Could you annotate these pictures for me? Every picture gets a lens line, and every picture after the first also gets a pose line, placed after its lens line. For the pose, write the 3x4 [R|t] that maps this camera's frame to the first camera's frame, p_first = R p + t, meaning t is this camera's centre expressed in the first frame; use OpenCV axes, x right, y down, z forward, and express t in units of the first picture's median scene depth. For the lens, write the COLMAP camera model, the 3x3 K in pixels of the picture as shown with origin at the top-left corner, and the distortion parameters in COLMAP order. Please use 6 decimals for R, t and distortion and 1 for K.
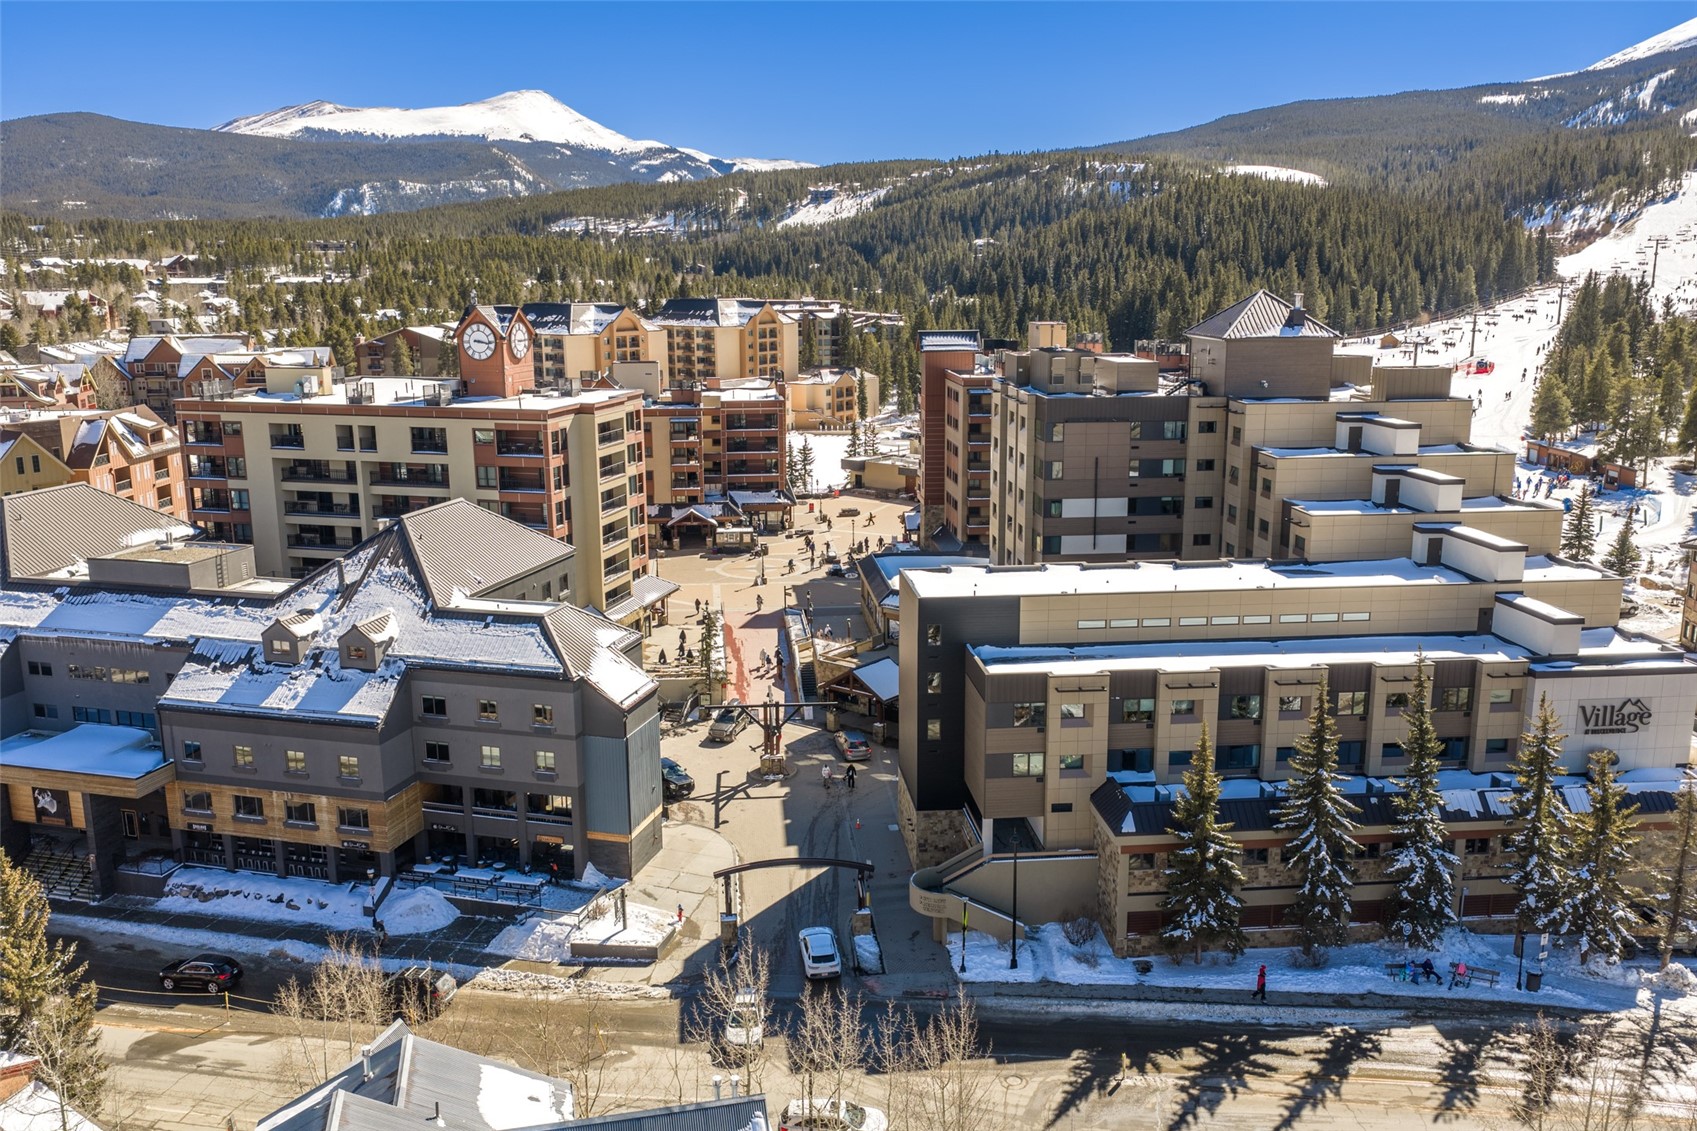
lens RADIAL K [[1406.1, 0, 839.1], [0, 1406.1, 579.3], [0, 0, 1]] dist [0.010625, -0.011728]
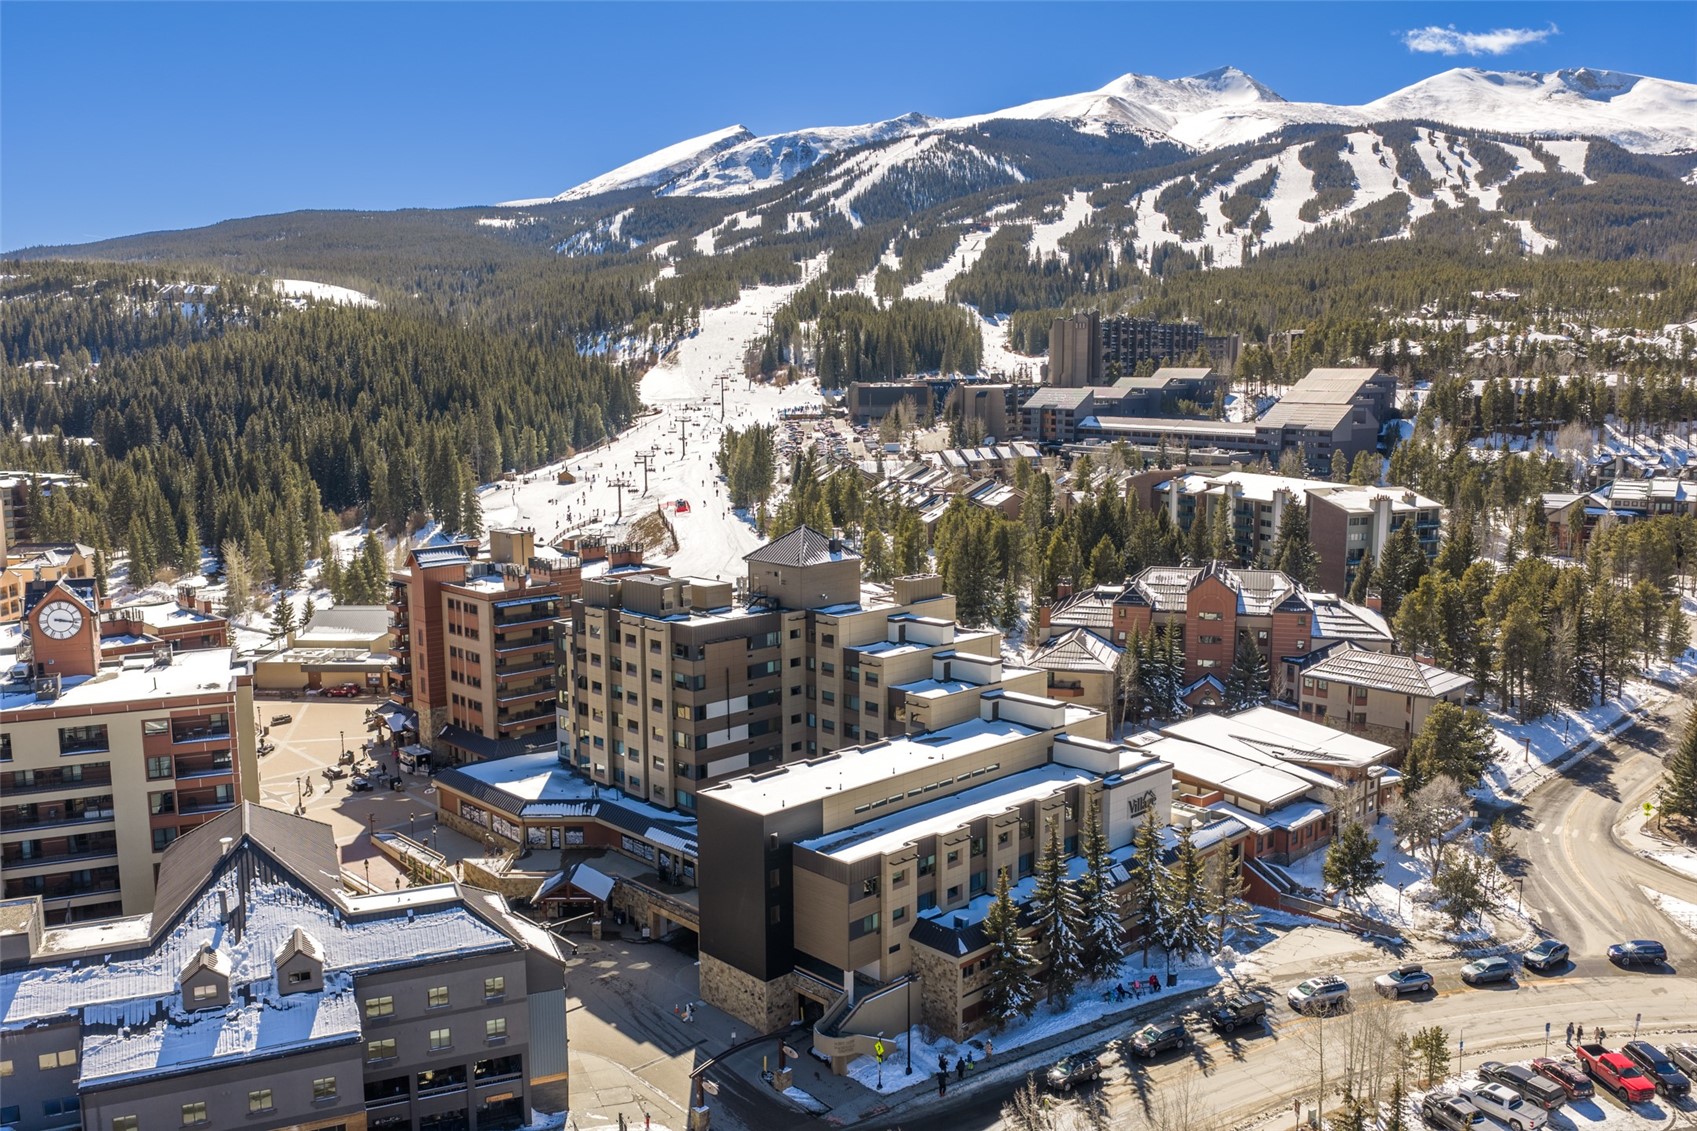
lens RADIAL K [[1406.1, 0, 839.1], [0, 1406.1, 579.3], [0, 0, 1]] dist [0.010625, -0.011728]
pose [[0.784586, -0.095753, 0.612581, -0.195497], [0.137414, 0.990287, -0.021206, -0.048861], [-0.604600, 0.100815, 0.790123, -0.023998]]
